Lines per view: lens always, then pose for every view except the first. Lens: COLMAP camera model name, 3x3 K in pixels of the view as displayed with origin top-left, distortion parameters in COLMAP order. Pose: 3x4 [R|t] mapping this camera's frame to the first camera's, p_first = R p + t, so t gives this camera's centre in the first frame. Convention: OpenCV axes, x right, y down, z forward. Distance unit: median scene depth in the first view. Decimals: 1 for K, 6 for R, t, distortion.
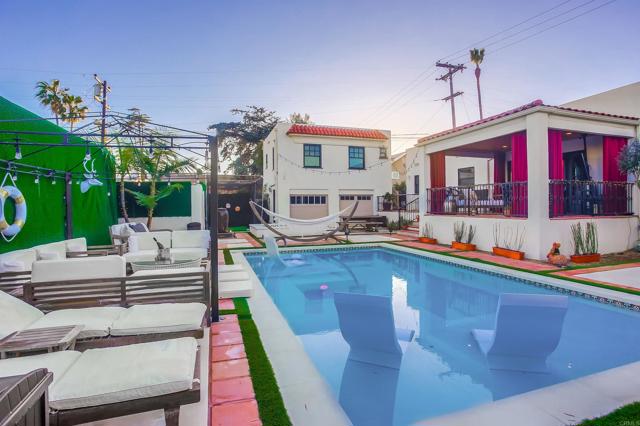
lens RADIAL K [[326.8, 0, 316.4], [0, 326.8, 207.3], [0, 0, 1]] dist [-0.051064, 0.007565]
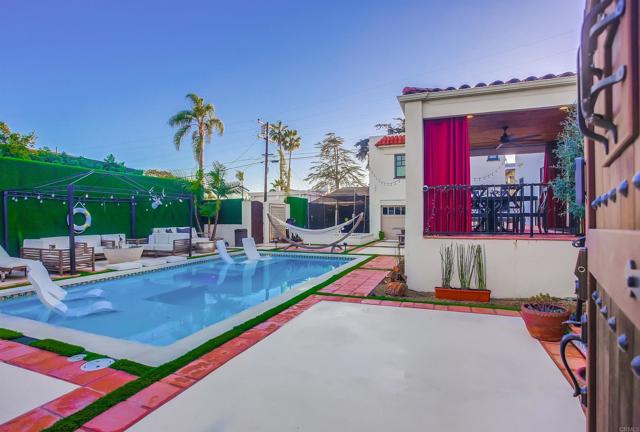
lens RADIAL K [[326.8, 0, 323.6], [0, 326.8, 220.4], [0, 0, 1]] dist [-0.051064, 0.007565]
pose [[0.776336, 0.014334, -0.630156, 0.418774], [-0.006525, 0.999871, 0.014706, -0.006360], [0.630285, -0.007305, 0.776329, 0.092211]]
